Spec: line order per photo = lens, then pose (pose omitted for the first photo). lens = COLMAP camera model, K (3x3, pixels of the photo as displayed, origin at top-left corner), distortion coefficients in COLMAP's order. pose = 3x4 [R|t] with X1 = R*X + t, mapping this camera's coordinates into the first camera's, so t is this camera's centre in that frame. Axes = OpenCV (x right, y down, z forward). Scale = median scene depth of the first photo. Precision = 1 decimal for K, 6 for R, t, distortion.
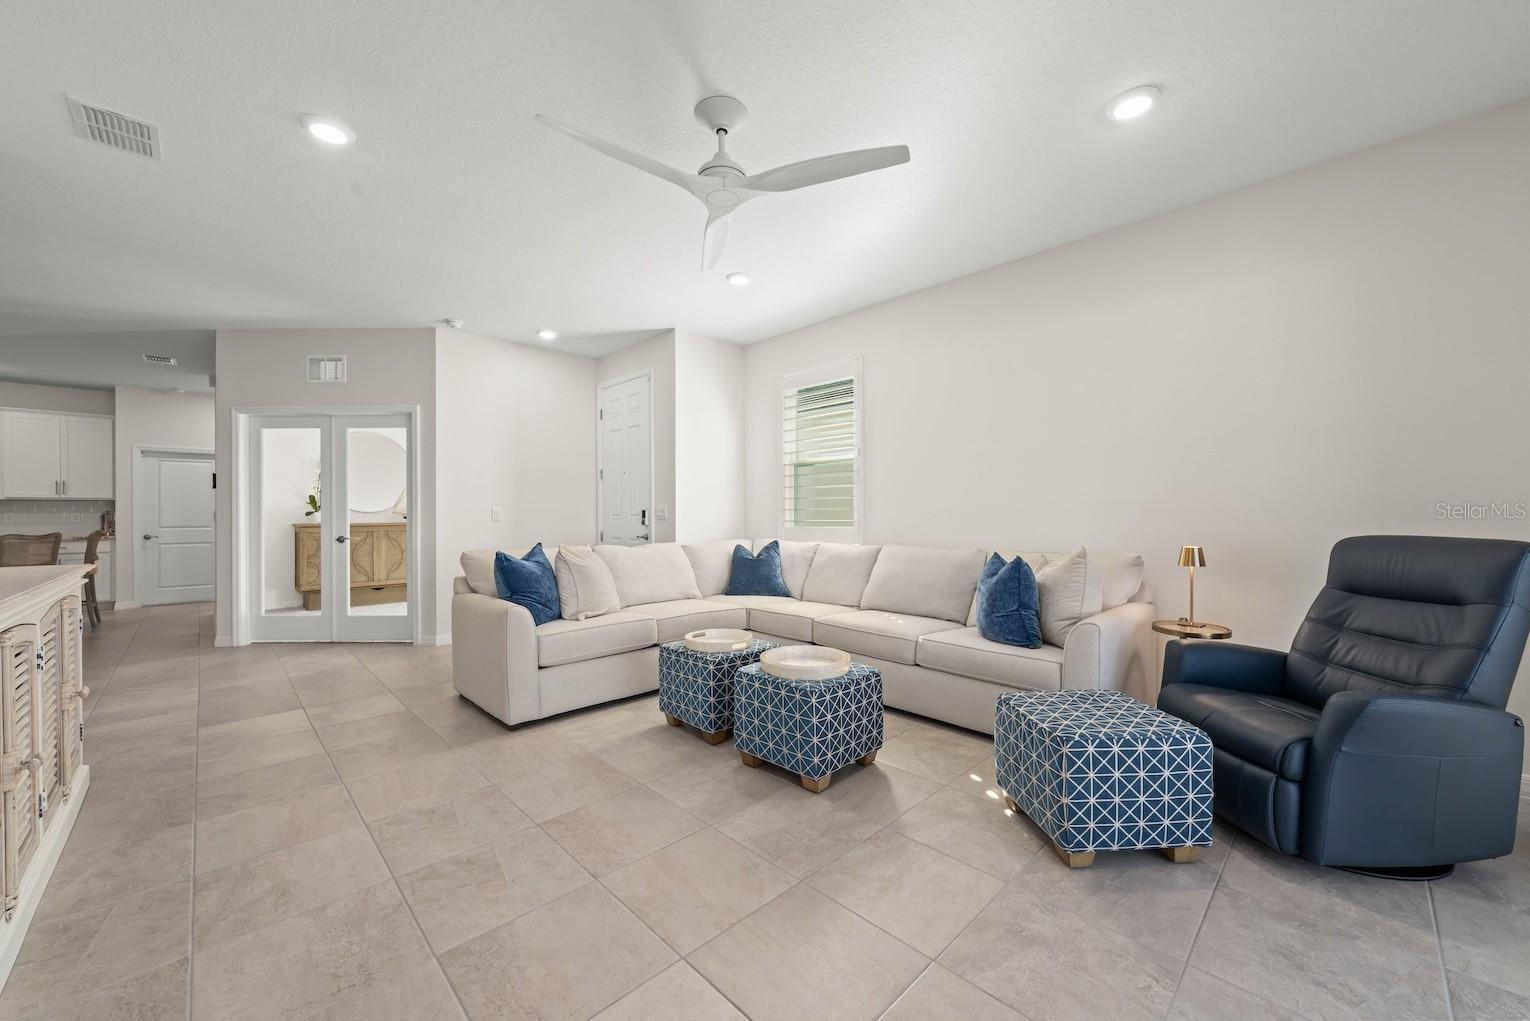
lens RADIAL K [[569.4, 0, 757.4], [0, 569.4, 515.3], [0, 0, 1]] dist [0.001176, -0.000036]
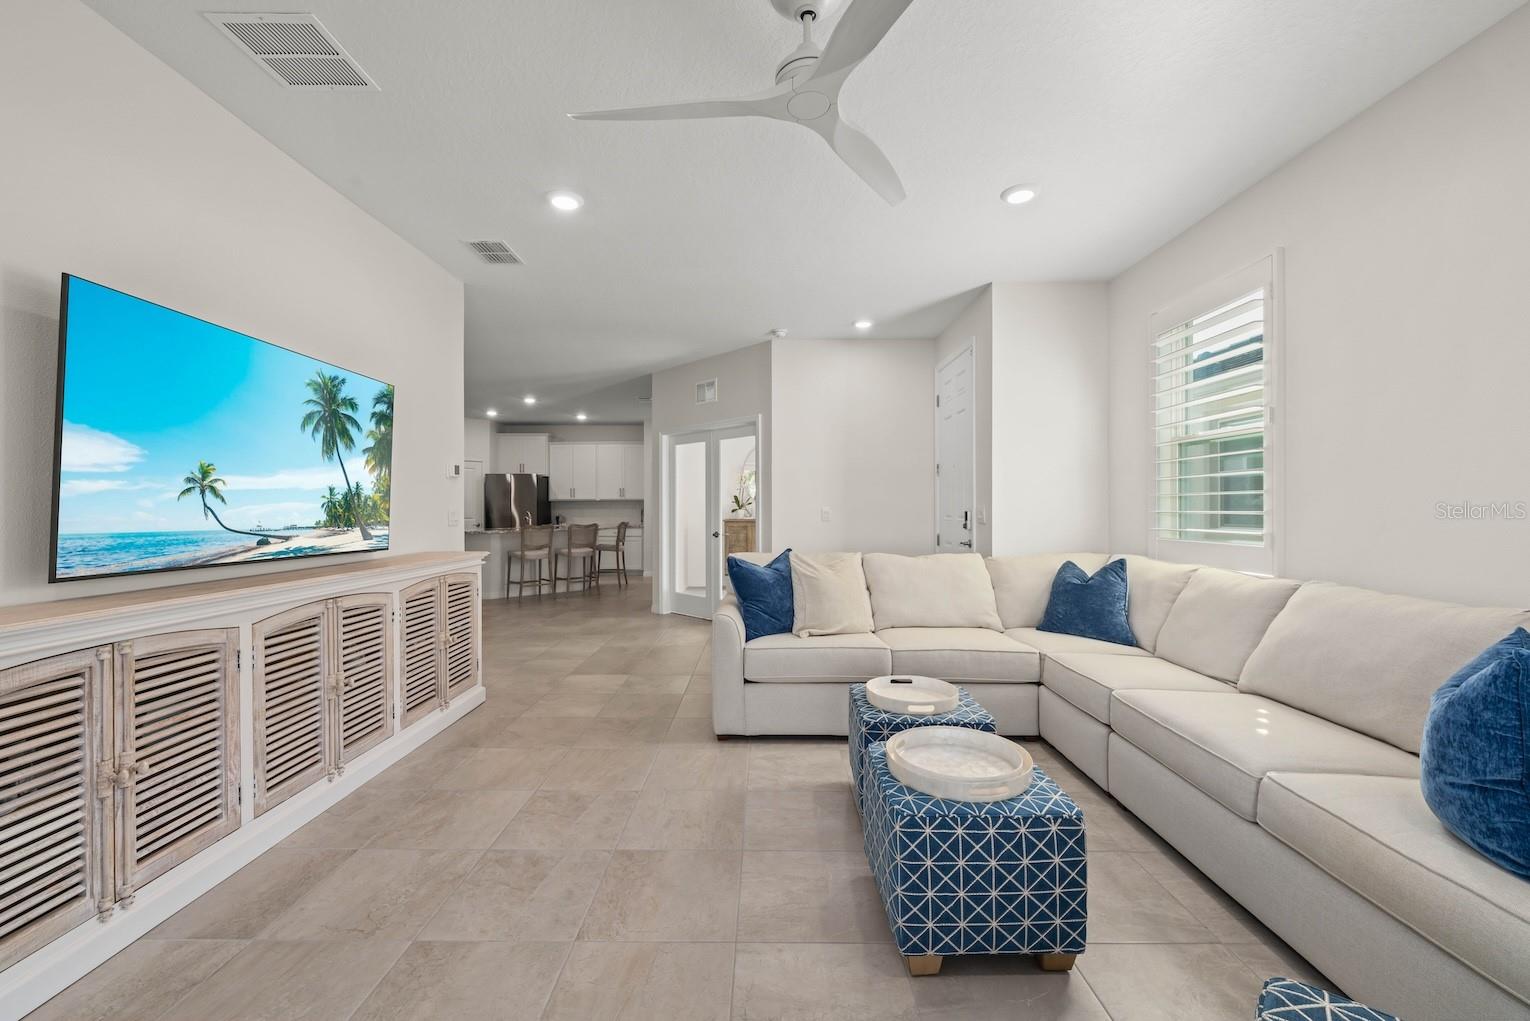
lens RADIAL K [[592.9, 0, 771.0], [0, 592.9, 510.0], [0, 0, 1]] dist [-0.001136, -0.000070]
pose [[0.724701, 0.005255, -0.689043, 0.219738], [-0.002367, 0.999984, 0.005138, -0.016790], [0.689059, -0.002092, 0.724702, 0.204858]]
